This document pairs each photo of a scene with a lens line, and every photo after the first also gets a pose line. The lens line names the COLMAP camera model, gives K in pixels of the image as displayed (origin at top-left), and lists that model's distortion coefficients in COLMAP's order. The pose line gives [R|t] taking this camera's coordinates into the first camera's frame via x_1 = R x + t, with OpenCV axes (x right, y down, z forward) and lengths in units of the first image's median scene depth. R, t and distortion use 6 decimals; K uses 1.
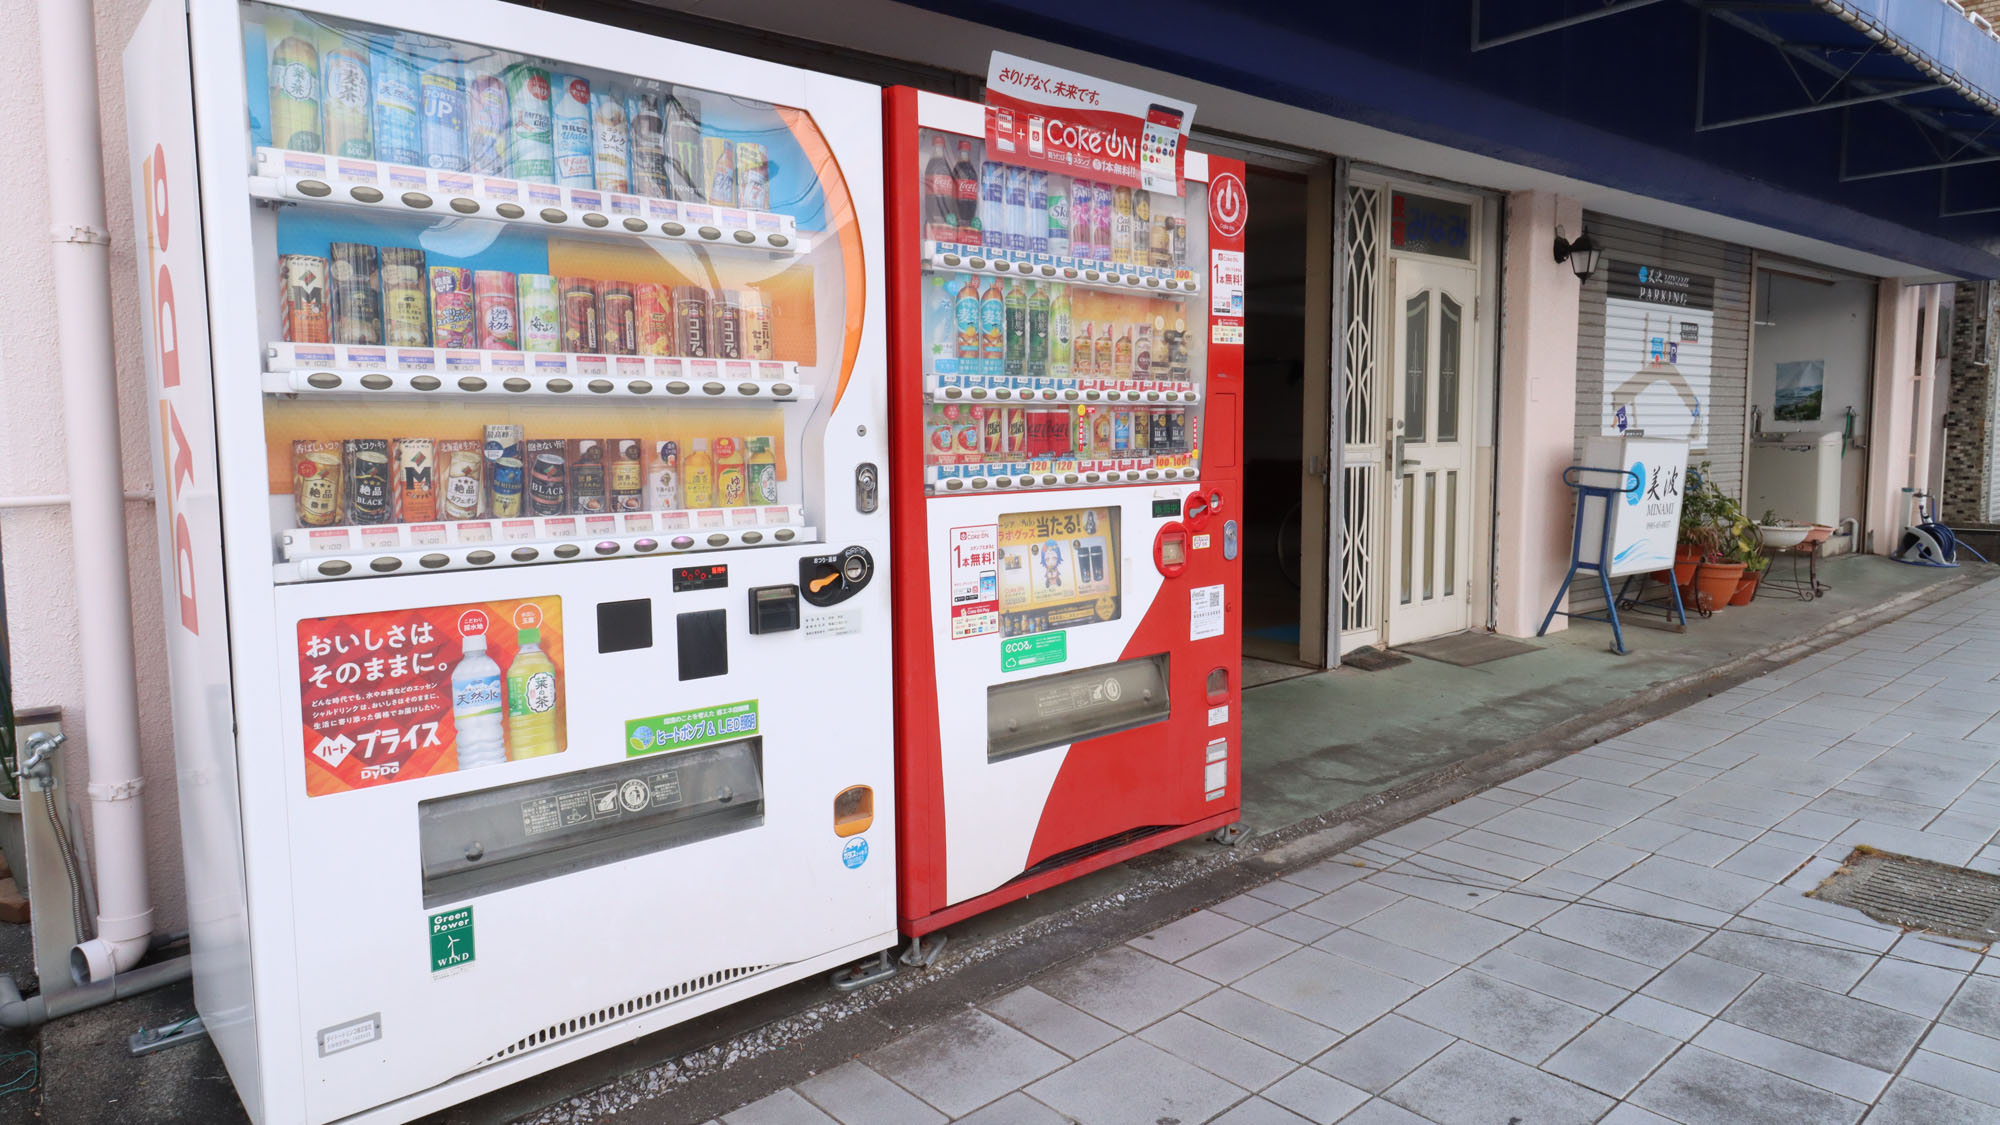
lens RADIAL K [[1220.3, 0, 999.1], [0, 1220.3, 544.6], [0, 0, 1]] dist [0.007488, 0.000783]
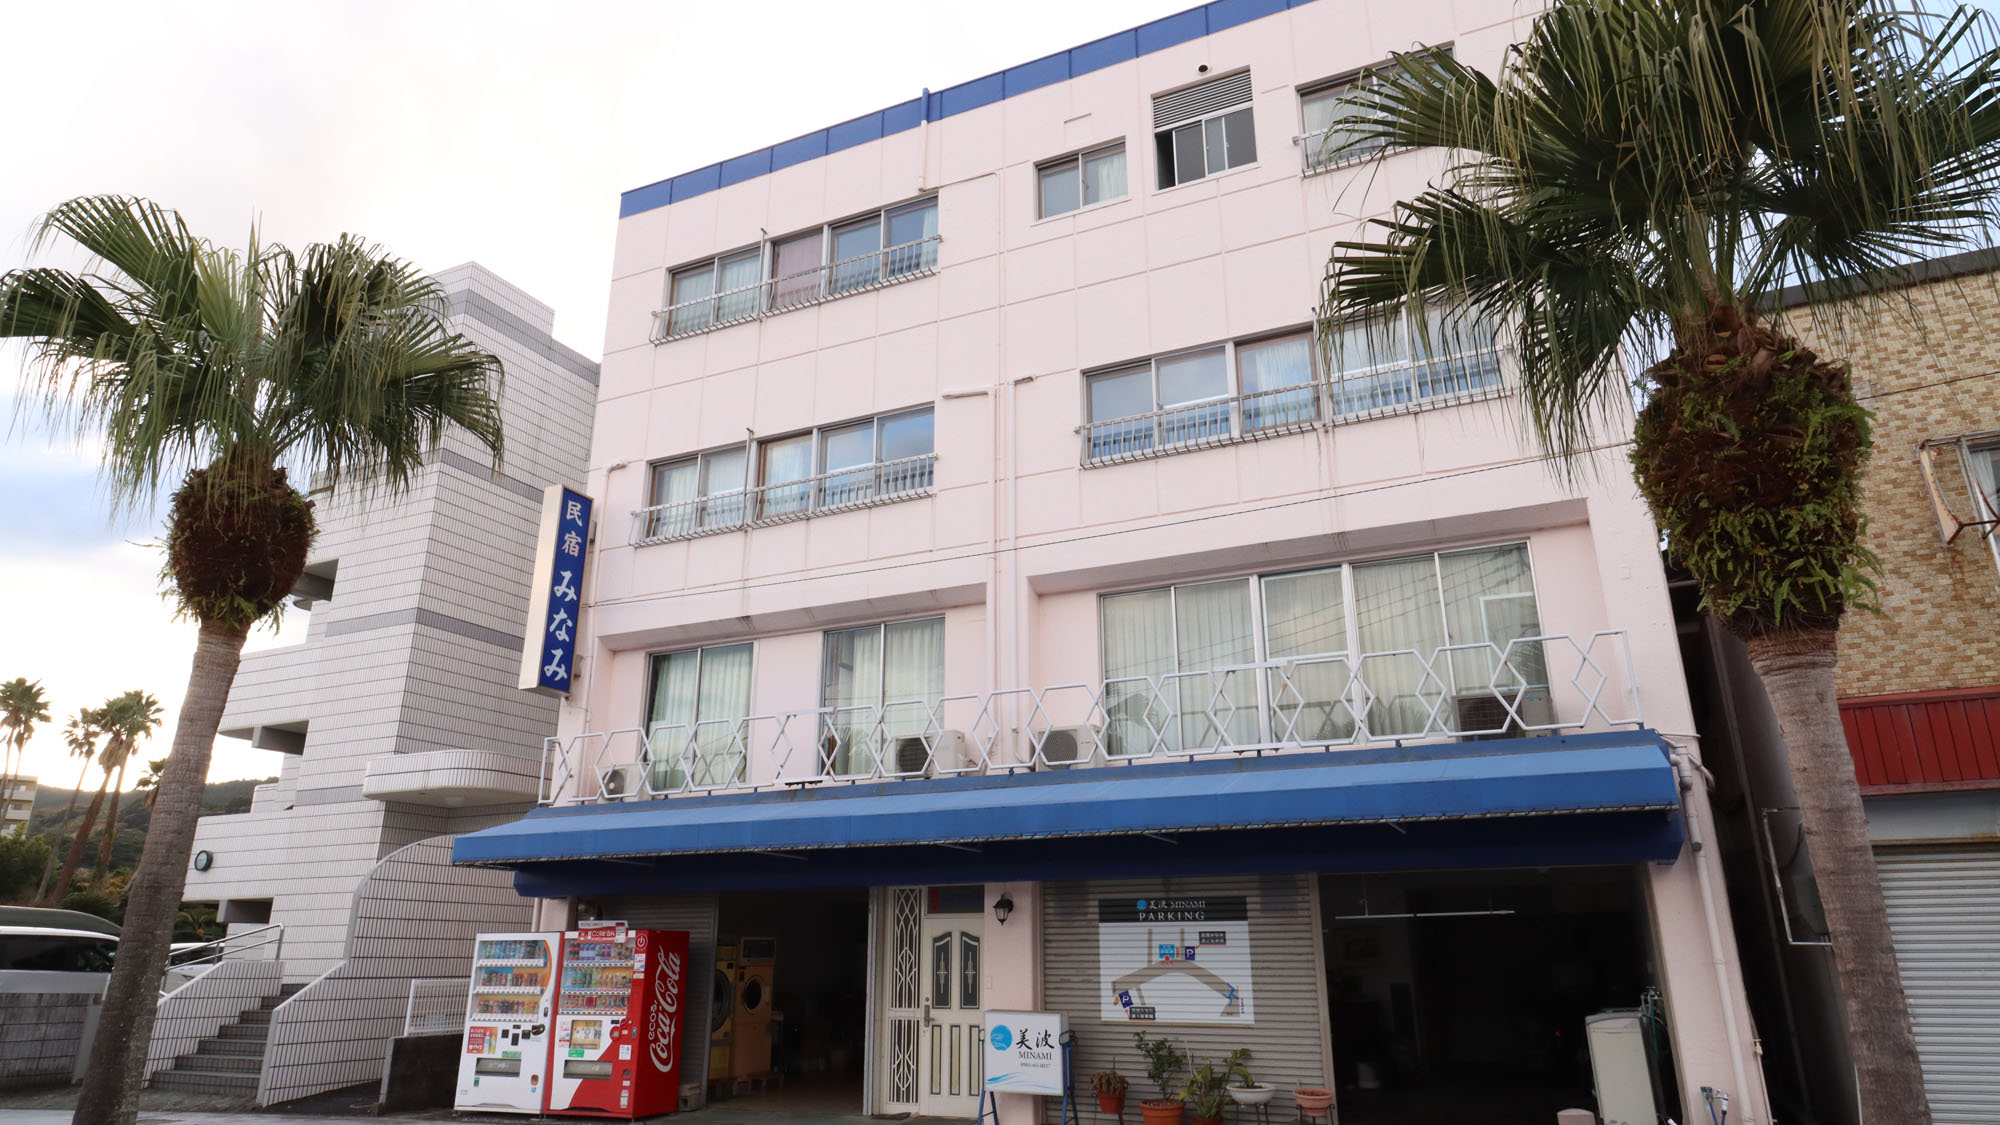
lens RADIAL K [[1239.2, 0, 1000.7], [0, 1239.2, 521.4], [0, 0, 1]] dist [0.005753, 0.001252]
pose [[0.424205, -0.294122, -0.856471, 4.581580], [-0.084993, 0.928679, -0.361015, -0.189845], [0.901569, 0.225939, 0.368952, 0.245493]]
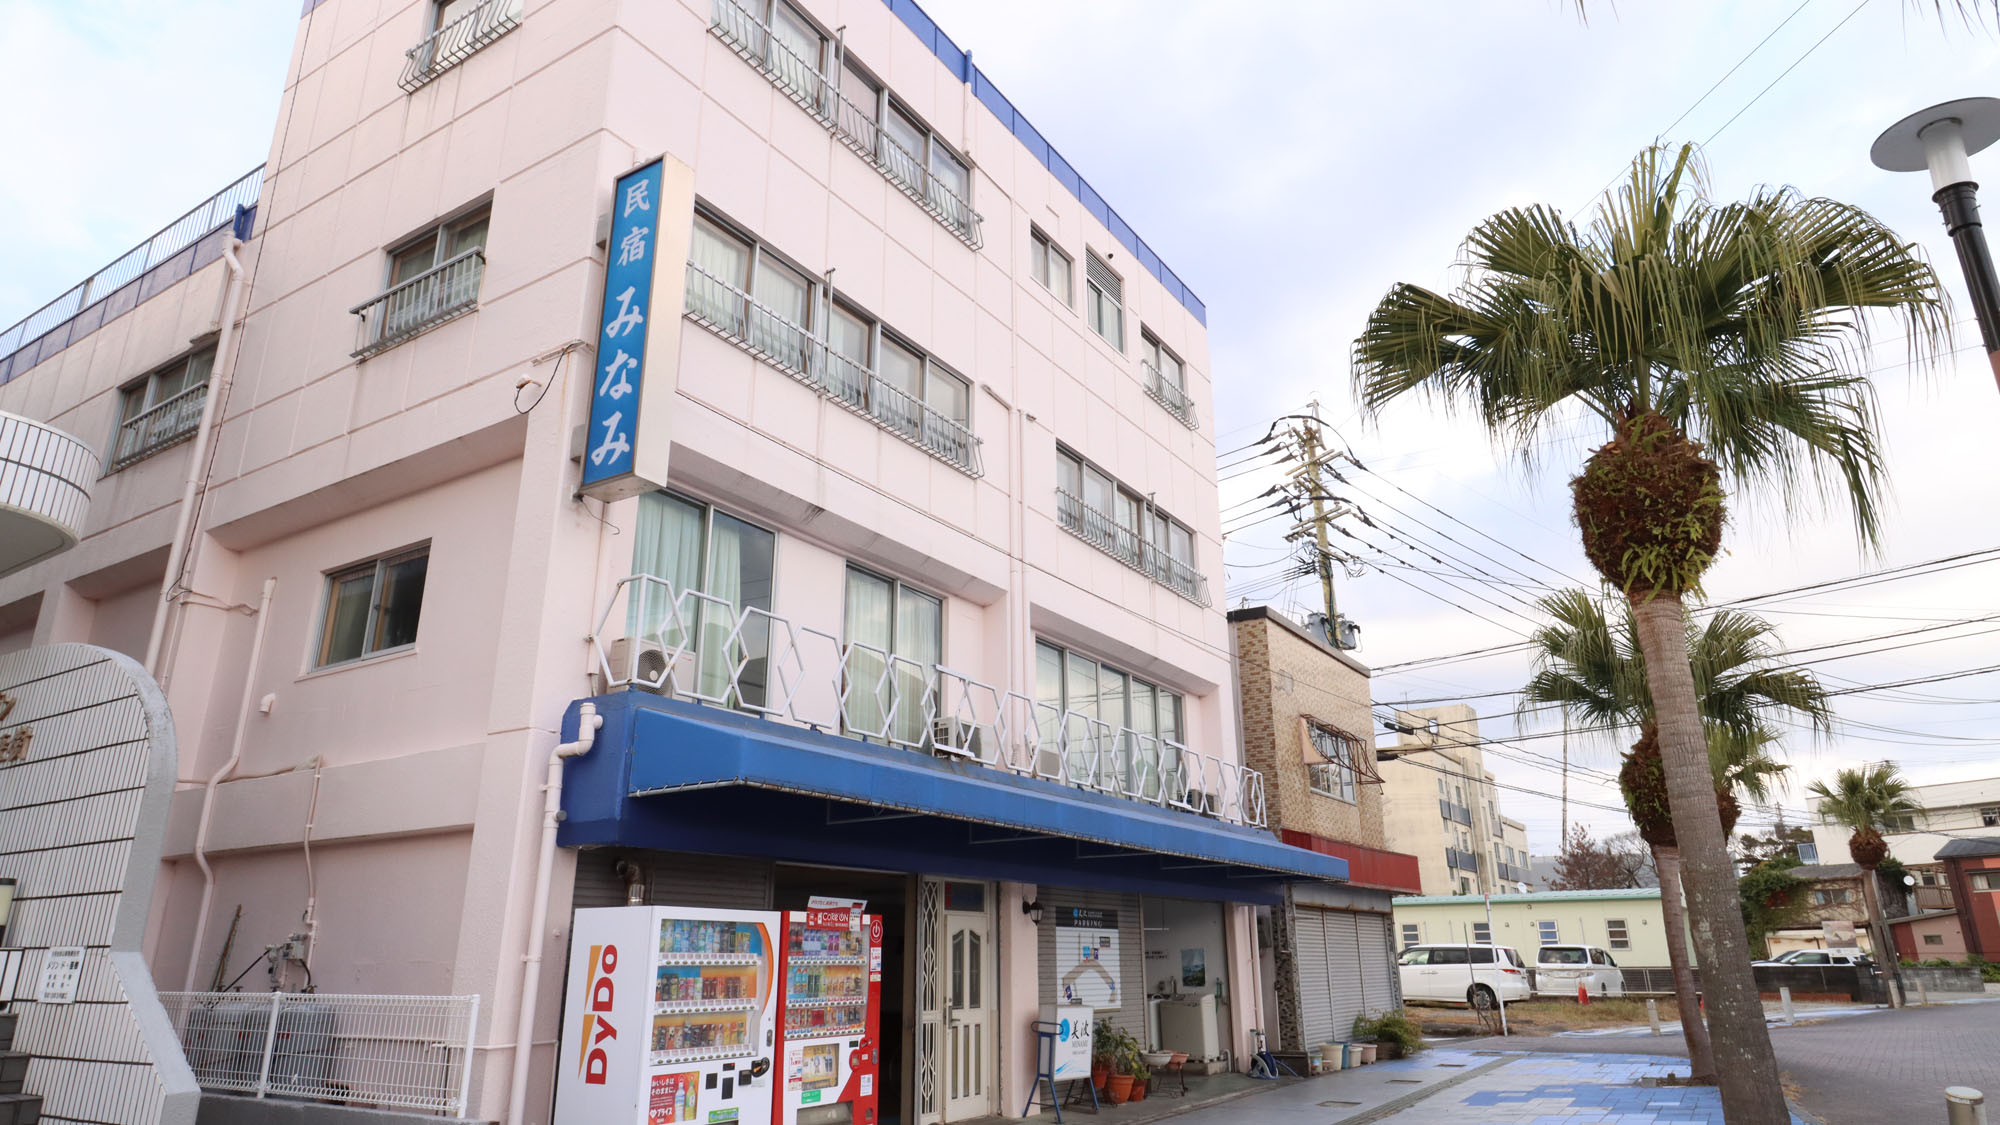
lens RADIAL K [[1220.3, 0, 999.1], [0, 1220.3, 544.6], [0, 0, 1]] dist [0.007488, 0.000783]
pose [[0.951910, 0.103386, 0.288406, -0.467973], [0.024969, 0.912035, -0.409353, 0.080201], [-0.305357, 0.396868, 0.865594, -1.971156]]
